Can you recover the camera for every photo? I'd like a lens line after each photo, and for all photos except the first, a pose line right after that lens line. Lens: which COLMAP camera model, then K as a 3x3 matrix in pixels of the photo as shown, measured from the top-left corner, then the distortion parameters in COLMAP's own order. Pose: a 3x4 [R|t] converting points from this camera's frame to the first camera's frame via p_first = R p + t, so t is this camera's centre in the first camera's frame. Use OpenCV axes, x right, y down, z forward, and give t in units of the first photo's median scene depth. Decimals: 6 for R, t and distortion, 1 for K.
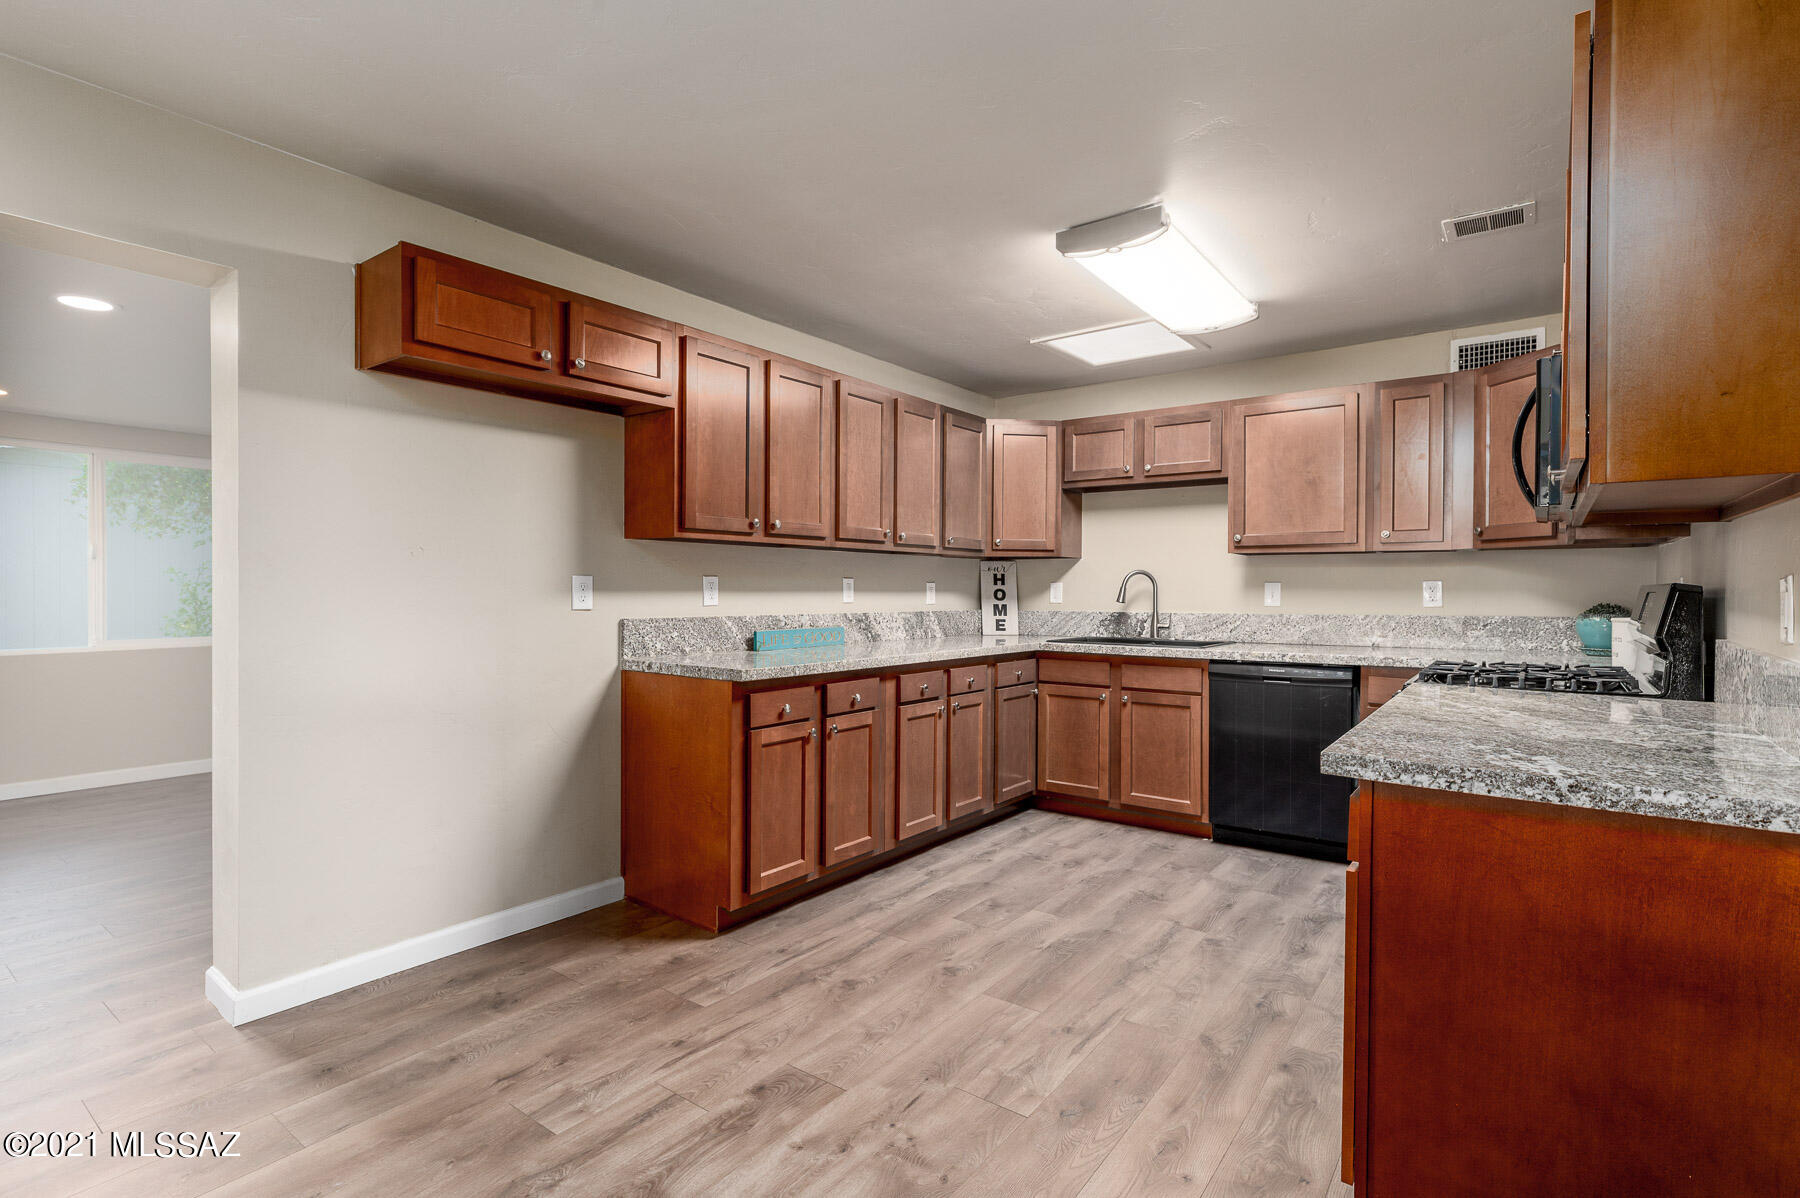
lens RADIAL K [[865.1, 0, 893.0], [0, 865.1, 596.5], [0, 0, 1]] dist [0.000483, -0.000939]
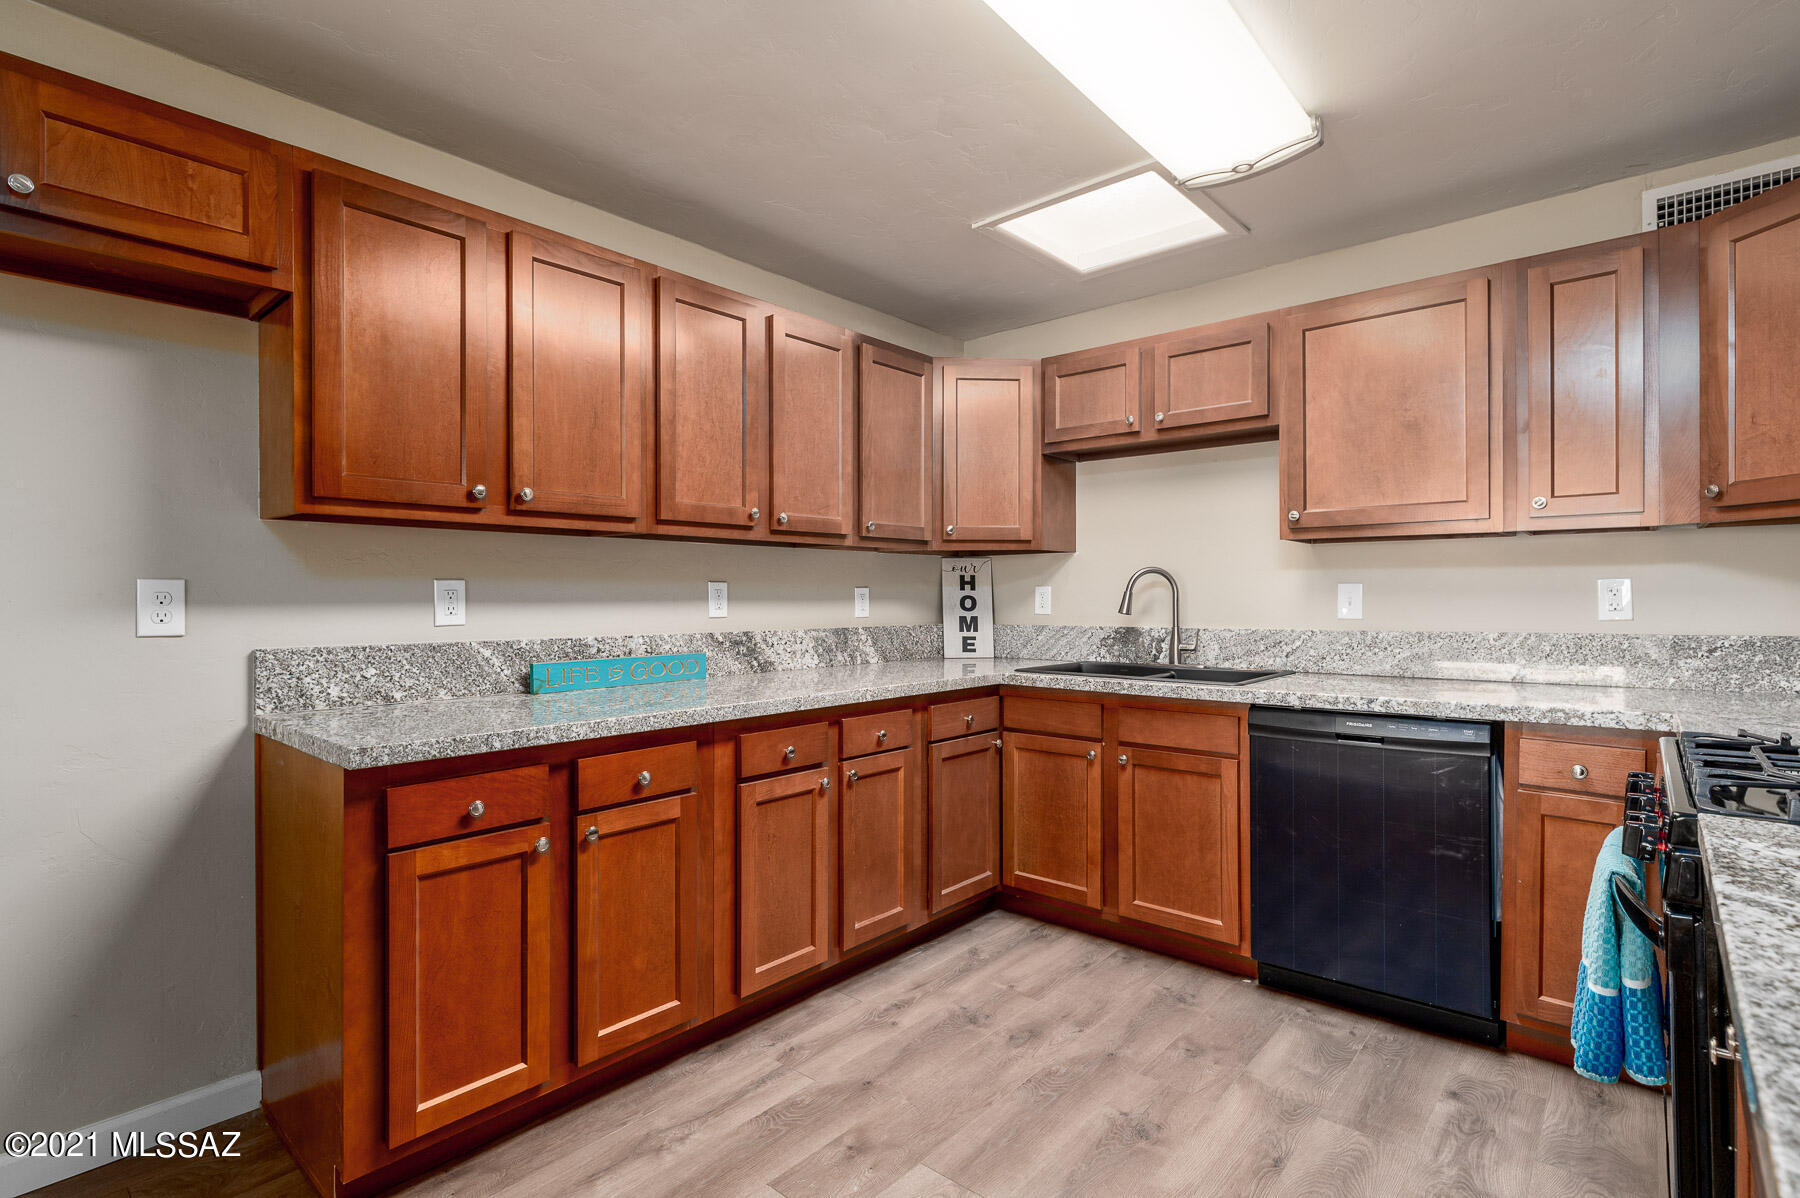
lens RADIAL K [[865.1, 0, 893.6], [0, 865.1, 595.3], [0, 0, 1]] dist [0.000483, -0.000939]
pose [[0.997591, -0.006740, -0.069043, 0.152886], [0.006161, 0.999944, -0.008592, -0.003976], [0.069097, 0.008146, 0.997577, 0.354303]]
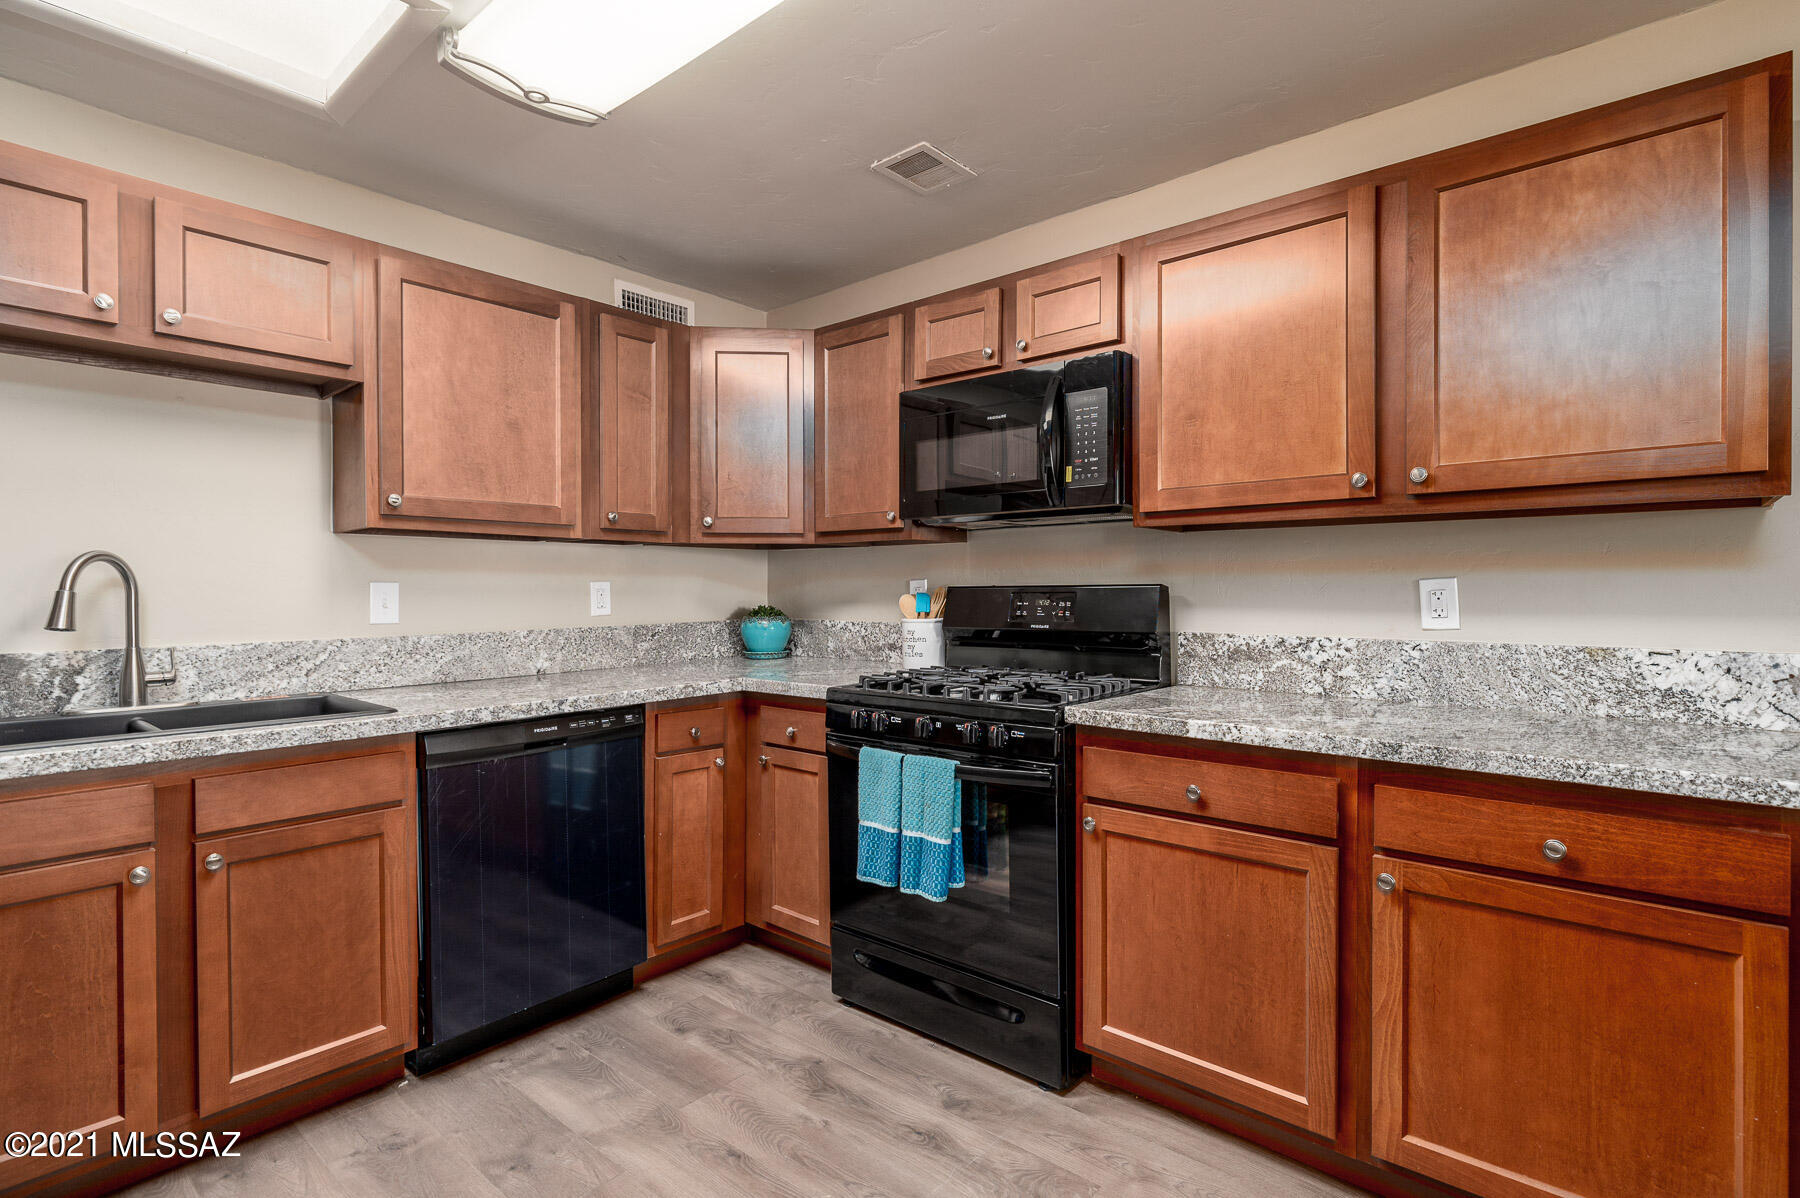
lens RADIAL K [[865.1, 0, 907.3], [0, 865.1, 595.3], [0, 0, 1]] dist [0.000483, -0.000939]
pose [[0.058904, -0.007578, 0.998235, -0.137475], [0.013190, 0.999890, 0.006813, -0.008029], [-0.998177, 0.012766, 0.058997, 0.709021]]
